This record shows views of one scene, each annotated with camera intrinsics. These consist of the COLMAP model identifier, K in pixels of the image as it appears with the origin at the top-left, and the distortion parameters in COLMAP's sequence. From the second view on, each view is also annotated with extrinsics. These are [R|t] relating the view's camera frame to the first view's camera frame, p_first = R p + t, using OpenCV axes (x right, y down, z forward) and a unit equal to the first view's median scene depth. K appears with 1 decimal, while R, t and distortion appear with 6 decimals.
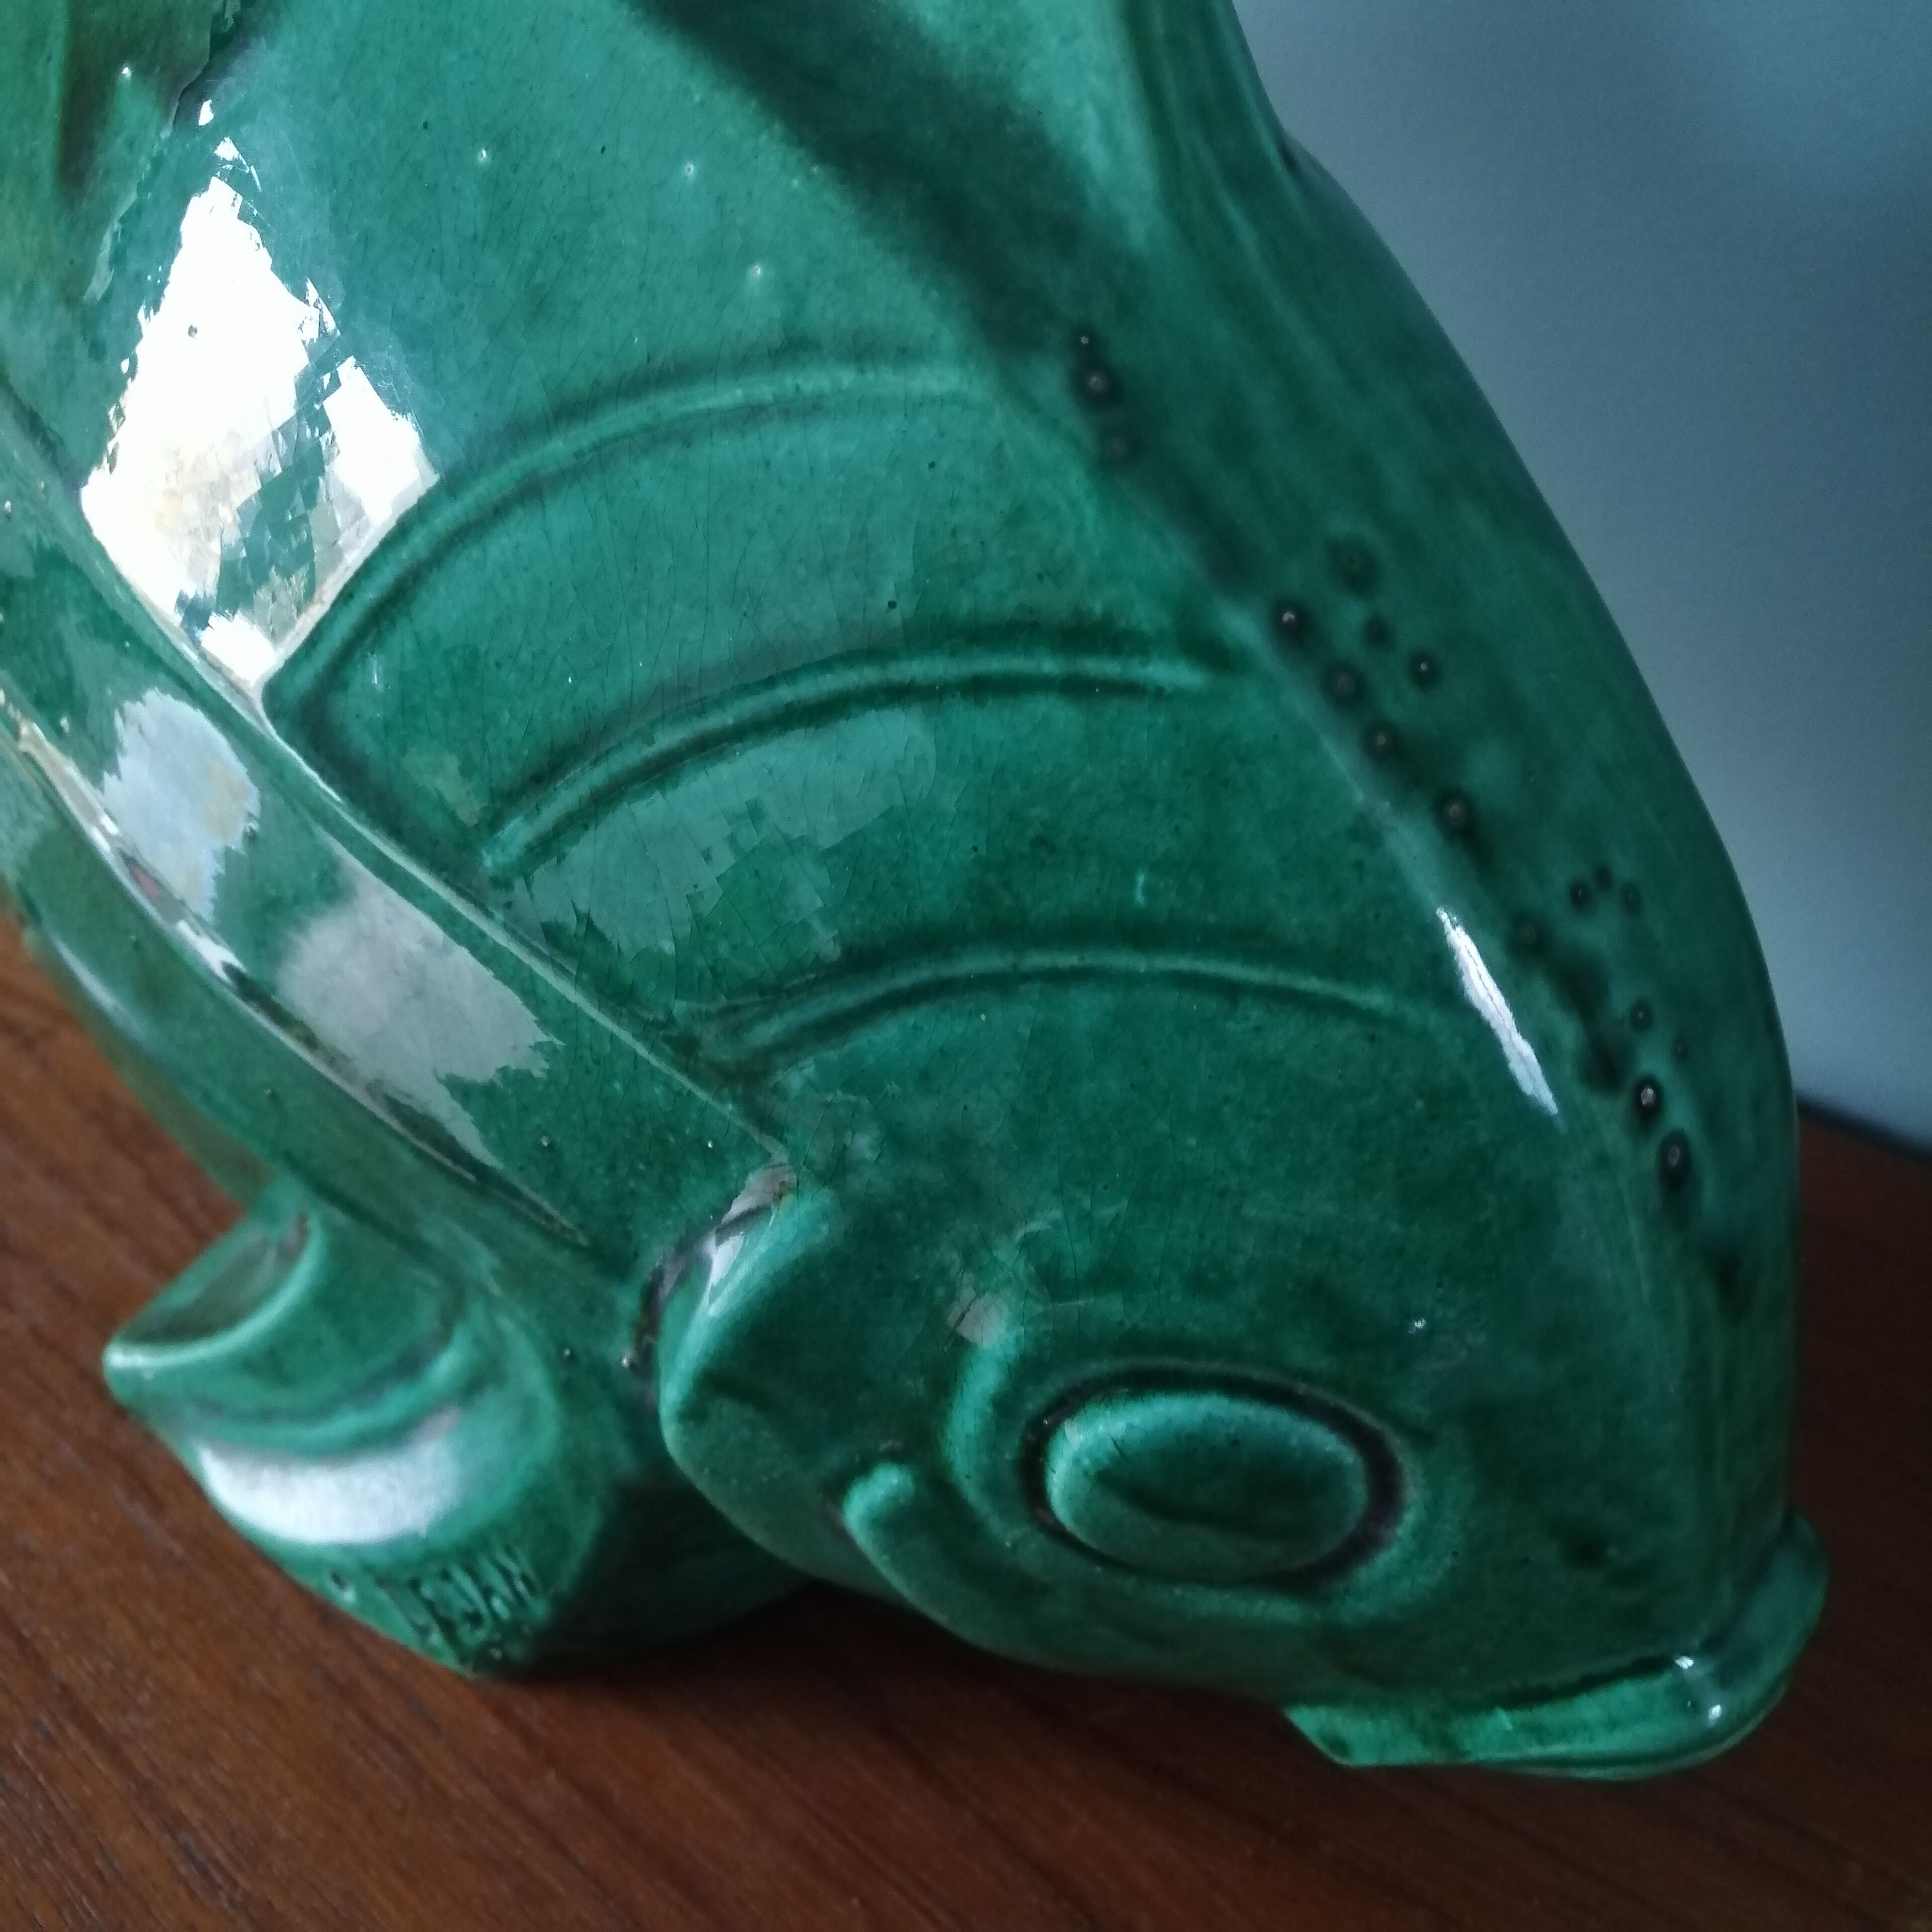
lens RADIAL K [[2059.3, 0, 966.0], [0, 2059.3, 966.0], [0, 0, 1]] dist [-0.038235, 0.009279]
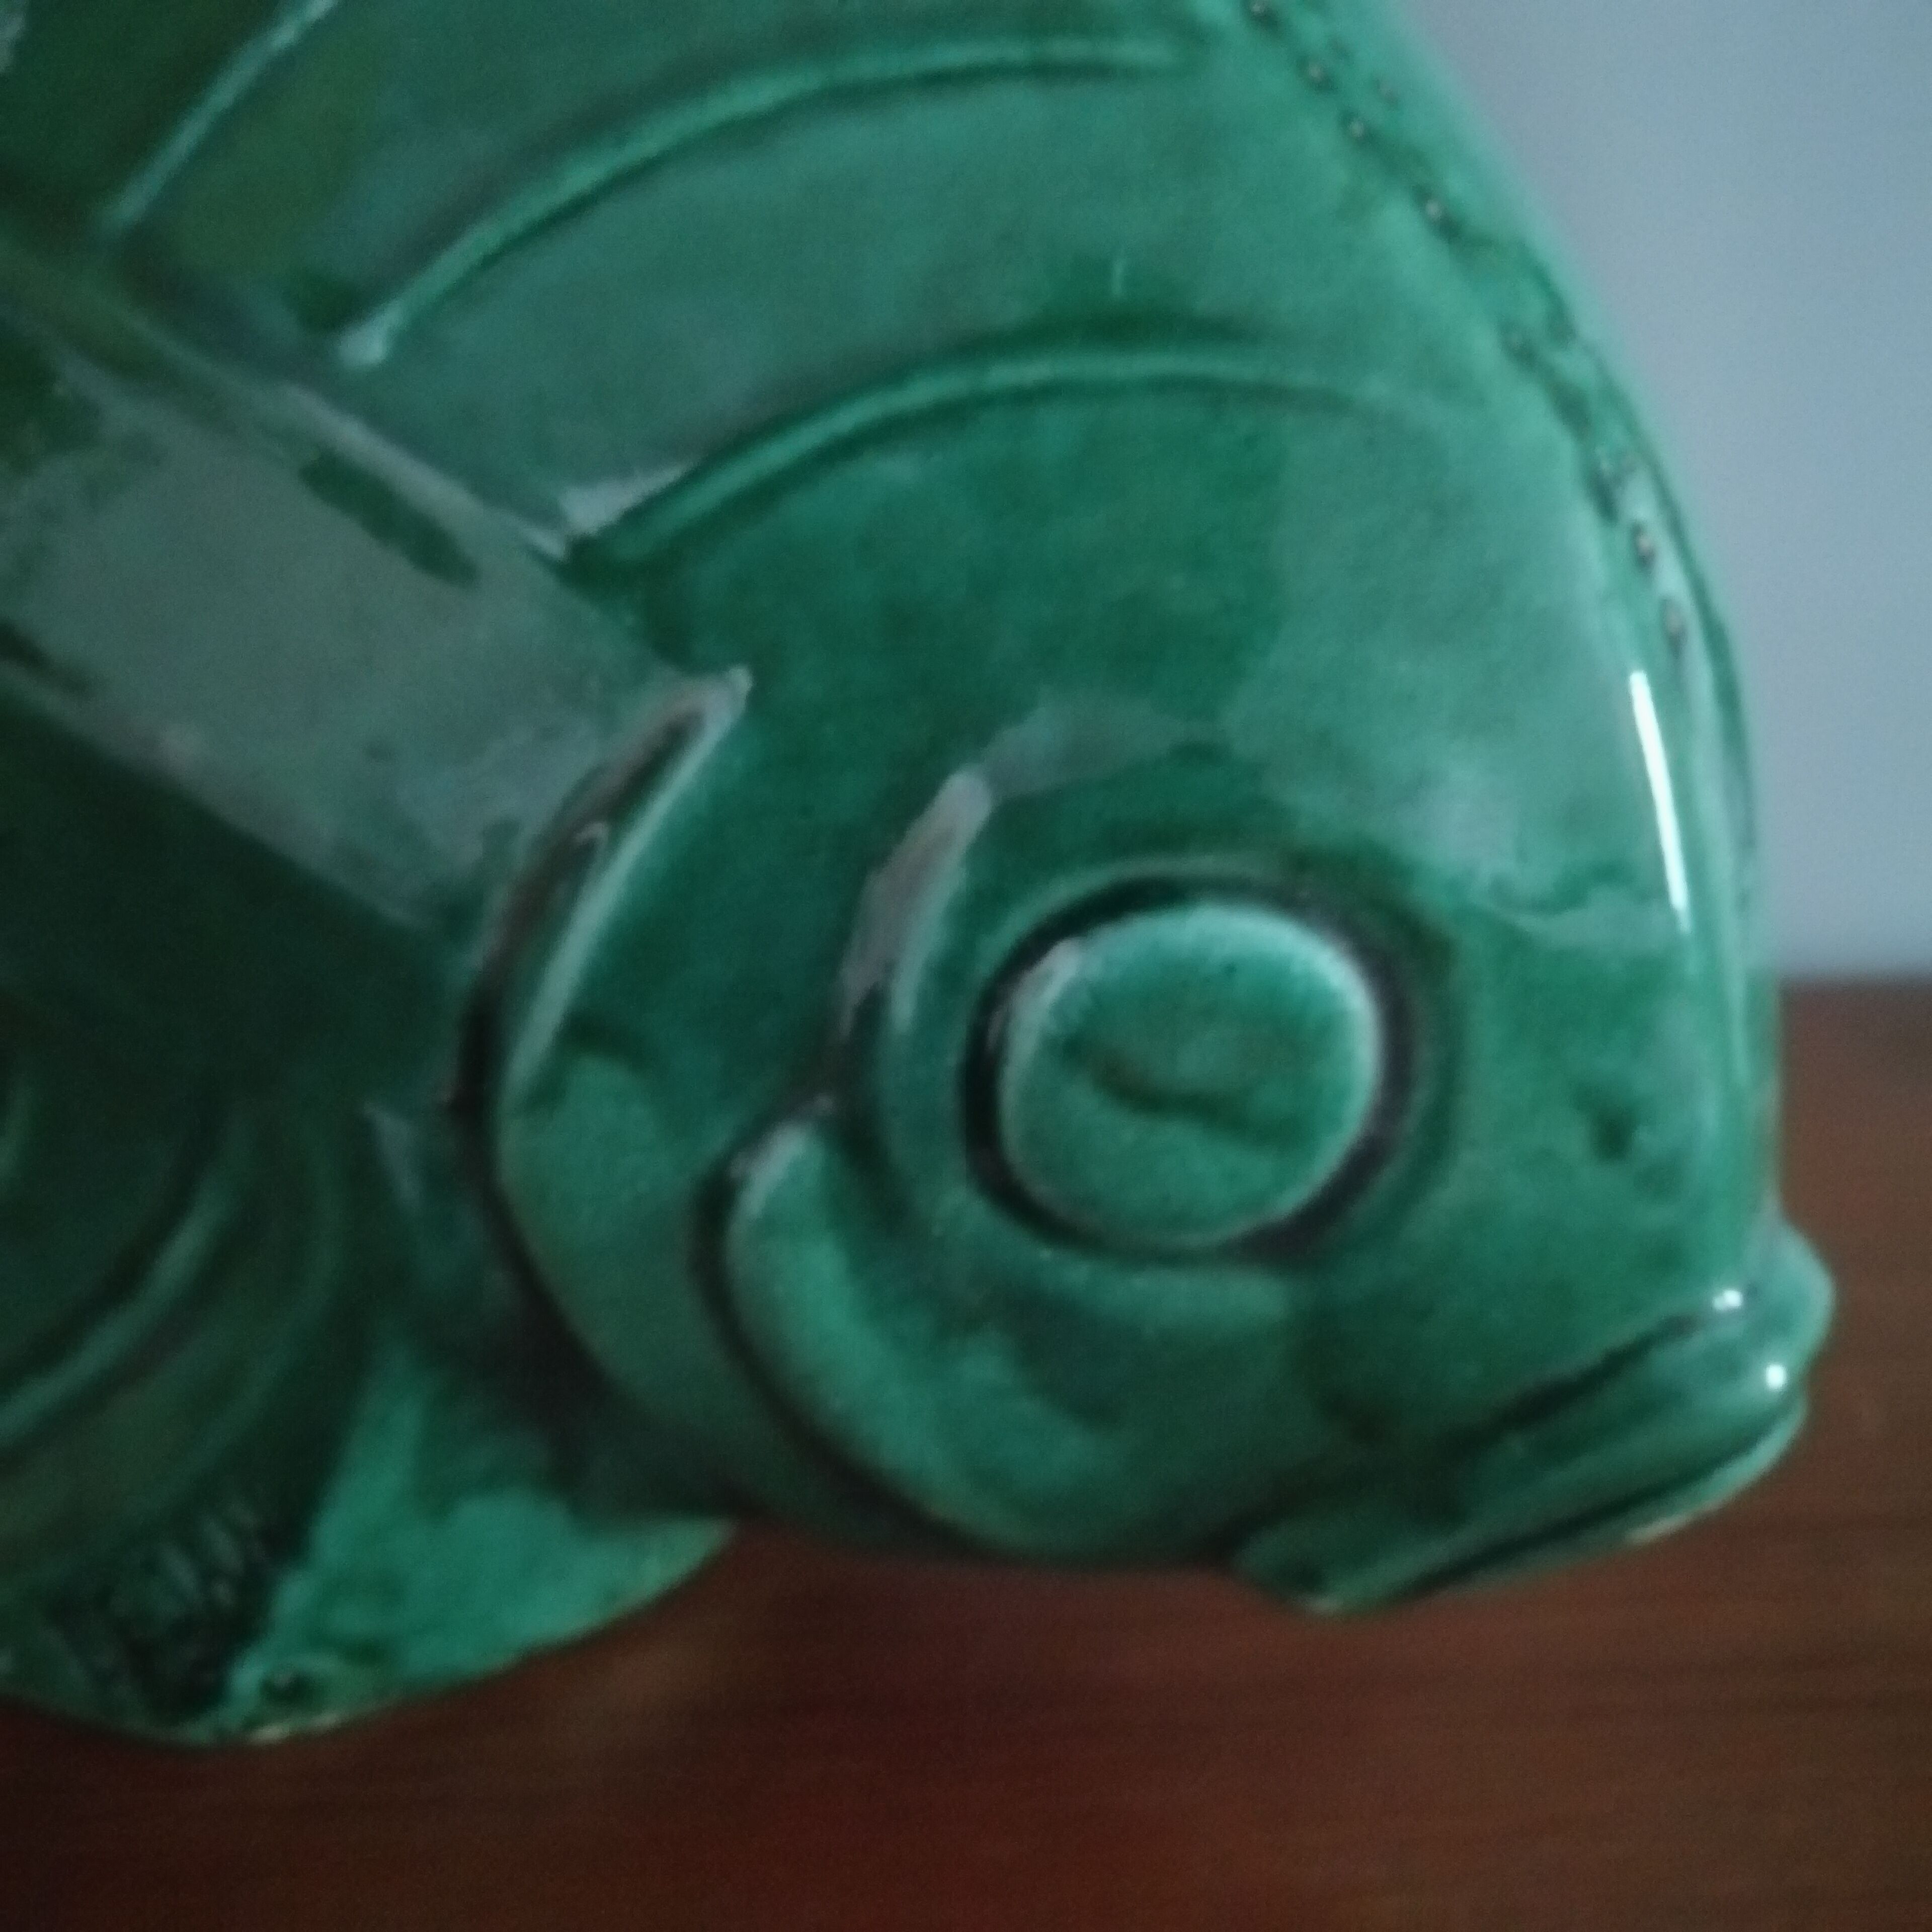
lens RADIAL K [[2059.3, 0, 966.0], [0, 2059.3, 966.0], [0, 0, 1]] dist [-0.038235, 0.009279]
pose [[0.983158, 0.004151, 0.182712, -0.140760], [0.046935, 0.960476, -0.274376, 0.478819], [-0.176629, 0.278331, 0.944105, 0.213306]]
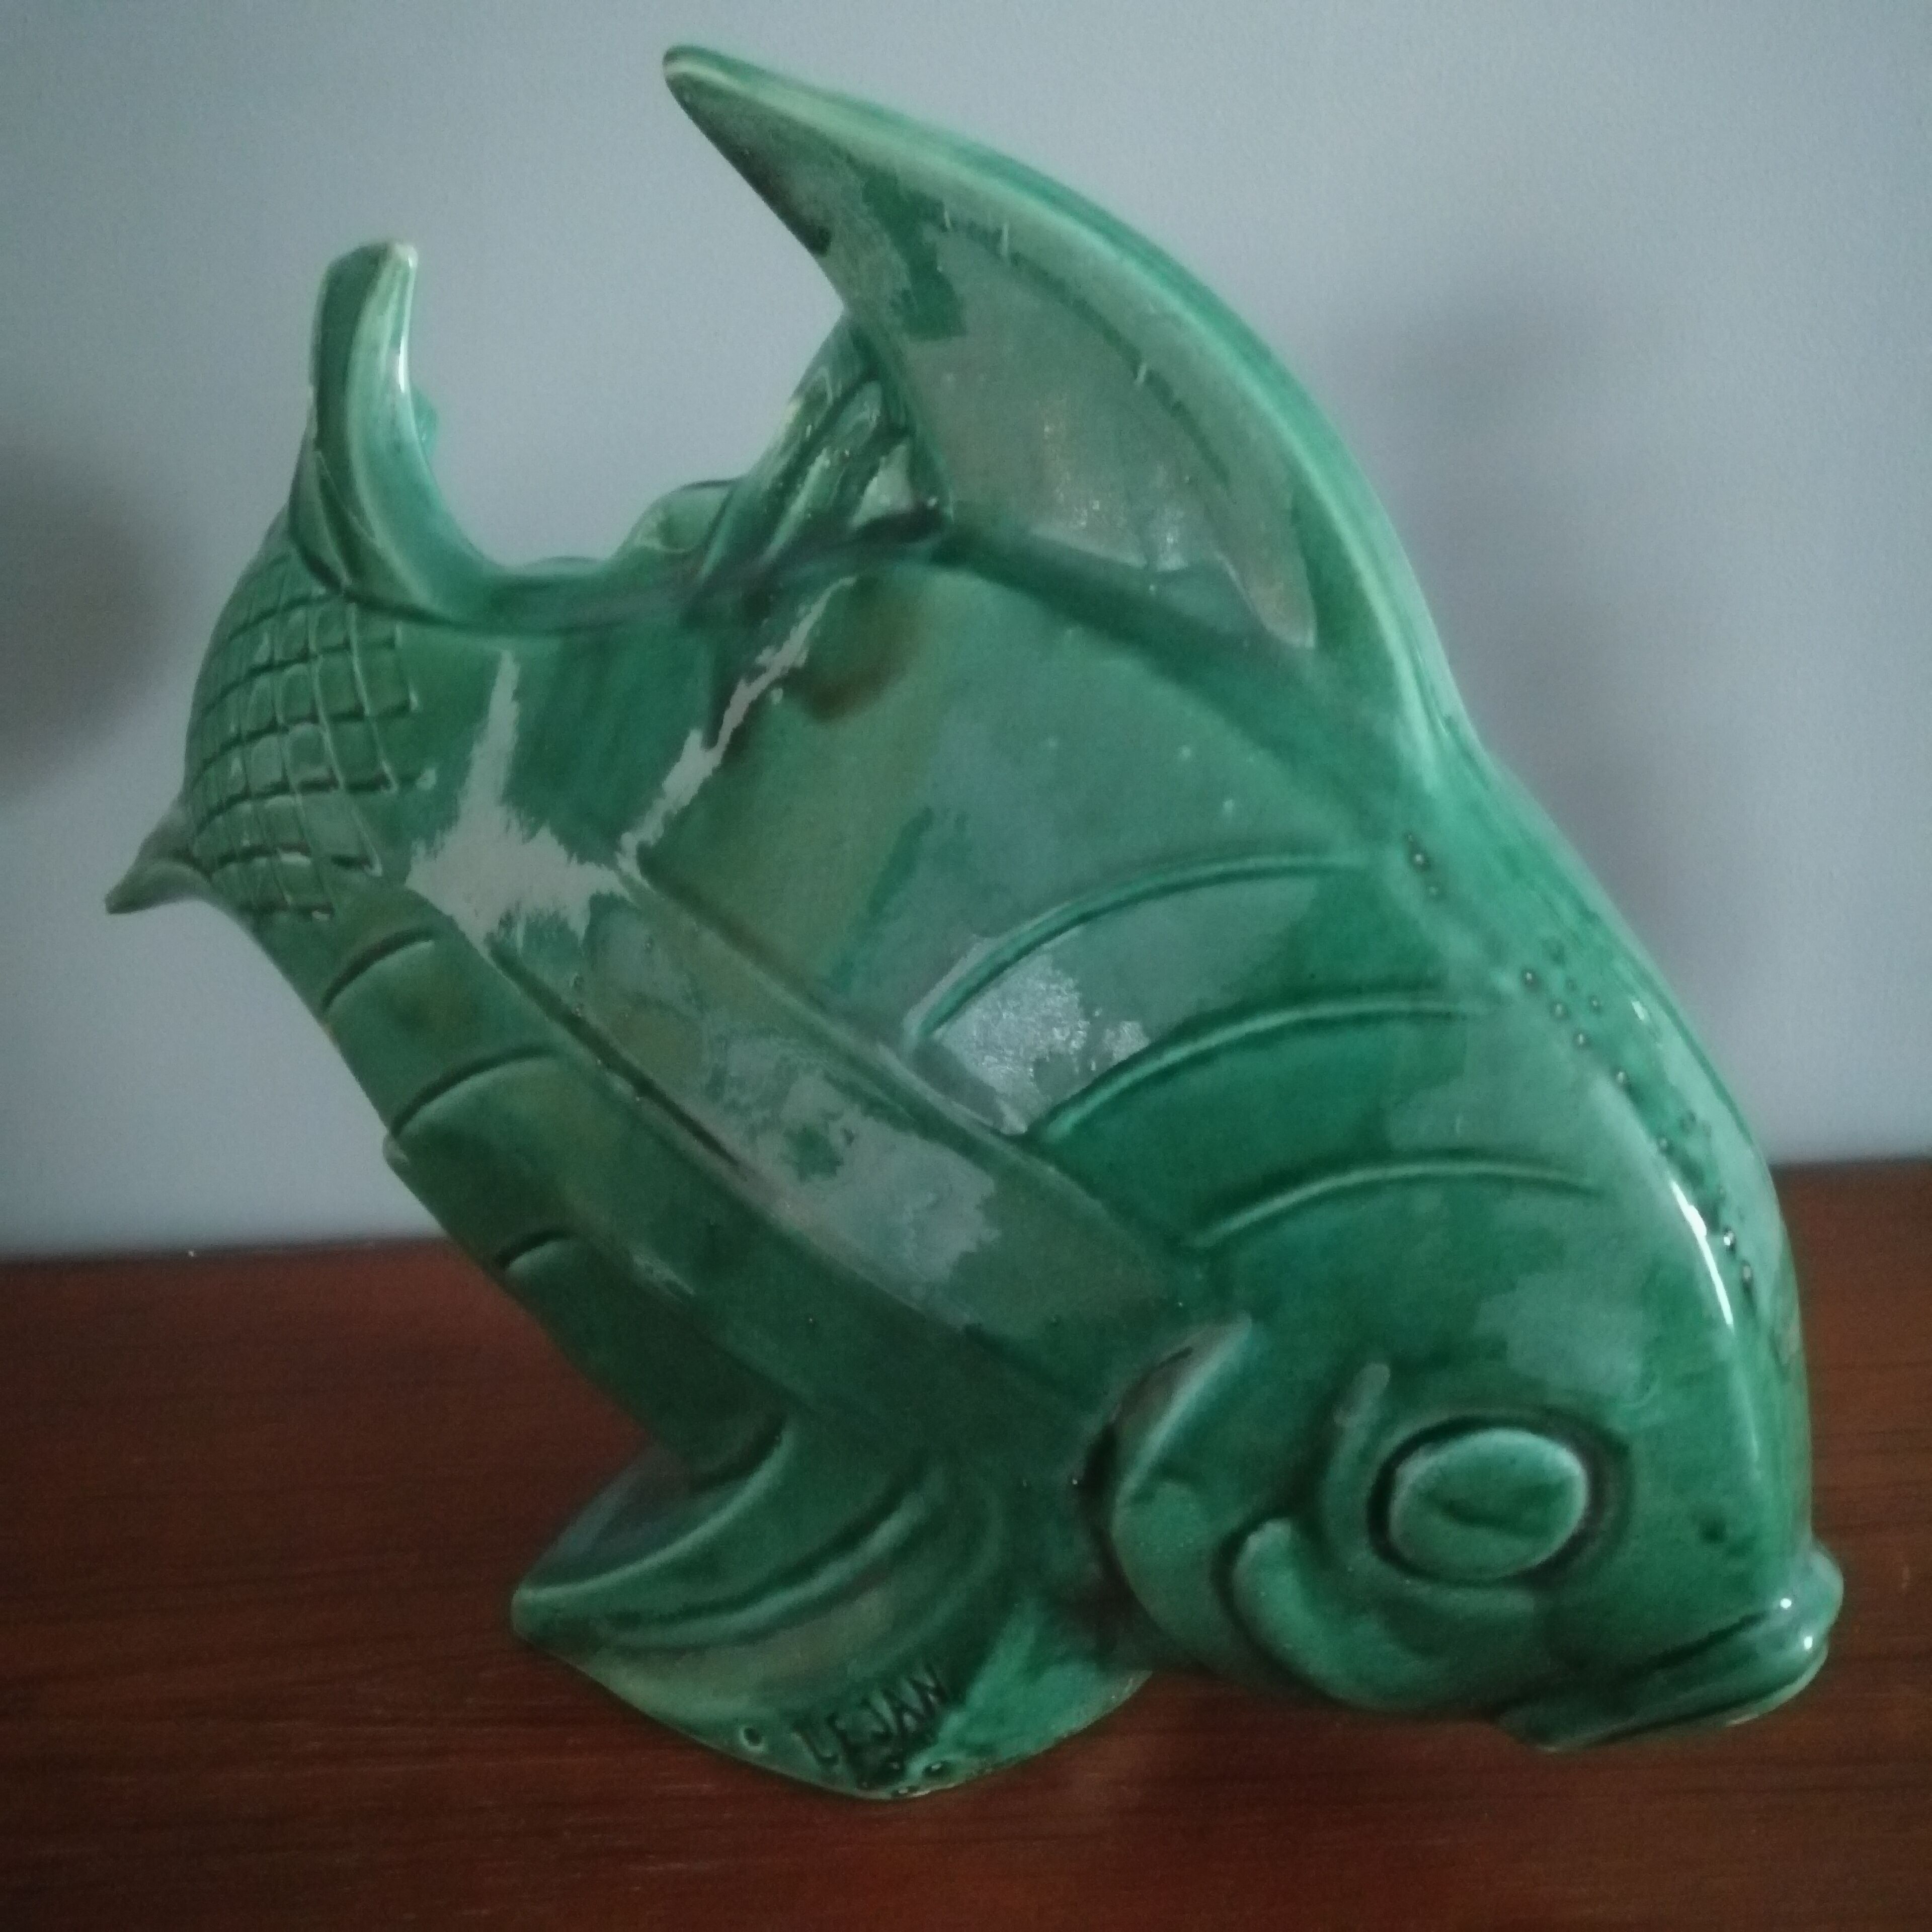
lens RADIAL K [[2059.3, 0, 966.0], [0, 2059.3, 966.0], [0, 0, 1]] dist [-0.038235, 0.009279]
pose [[0.994625, -0.013139, 0.102705, -0.503067], [0.037158, 0.971136, -0.235613, 0.224565], [-0.096645, 0.238163, 0.966405, -0.710428]]
